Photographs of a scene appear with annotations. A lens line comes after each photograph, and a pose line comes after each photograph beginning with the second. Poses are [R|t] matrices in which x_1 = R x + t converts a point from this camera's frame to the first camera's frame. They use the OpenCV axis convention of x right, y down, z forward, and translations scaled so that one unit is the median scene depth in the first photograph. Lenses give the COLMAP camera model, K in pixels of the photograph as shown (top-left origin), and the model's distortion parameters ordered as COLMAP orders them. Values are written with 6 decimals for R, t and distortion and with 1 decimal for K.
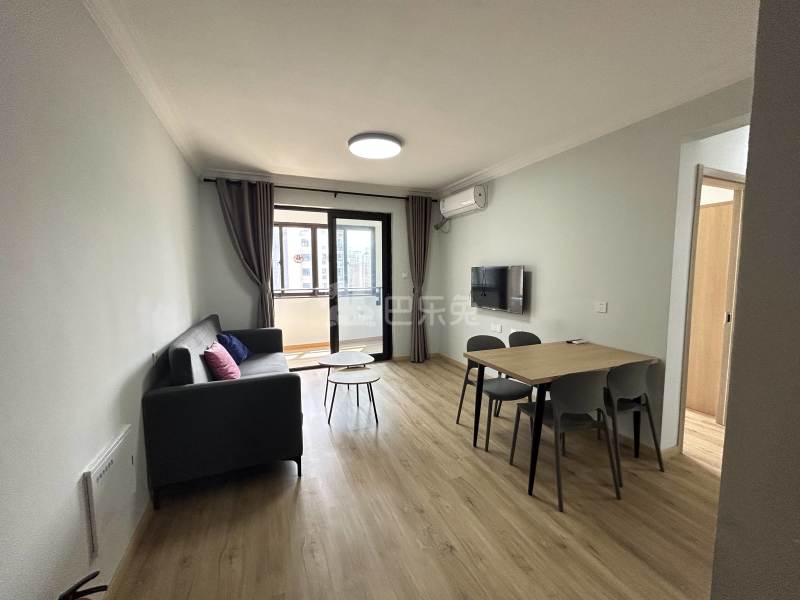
lens RADIAL K [[323.4, 0, 398.5], [0, 323.4, 298.7], [0, 0, 1]] dist [-0.001561, -0.000634]
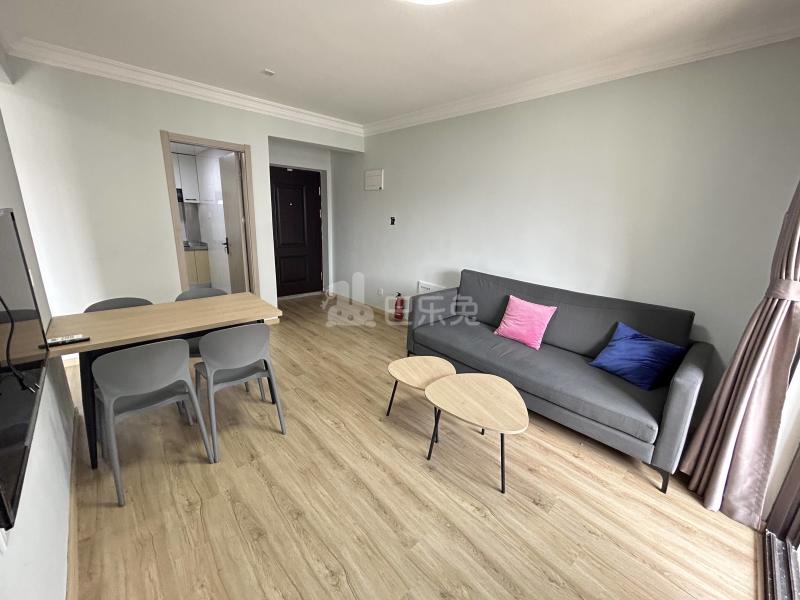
lens RADIAL K [[323.4, 0, 398.5], [0, 323.4, 298.7], [0, 0, 1]] dist [-0.001561, -0.000634]
pose [[-0.939283, 0.057673, -0.338261, 0.160937], [-0.061709, 0.941313, 0.331845, -0.150149], [0.337548, 0.332570, -0.880601, 1.553937]]
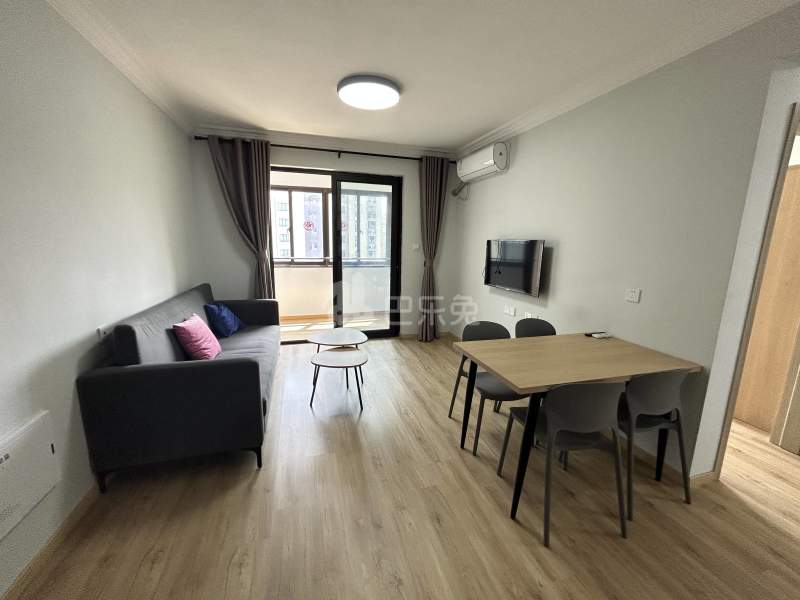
lens RADIAL K [[323.4, 0, 398.5], [0, 323.4, 298.7], [0, 0, 1]] dist [-0.001561, -0.000634]
pose [[0.993961, 0.043277, -0.100843, 0.112386], [-0.033509, 0.994757, 0.096623, -0.021192], [0.104496, -0.092660, 0.990199, 0.123936]]
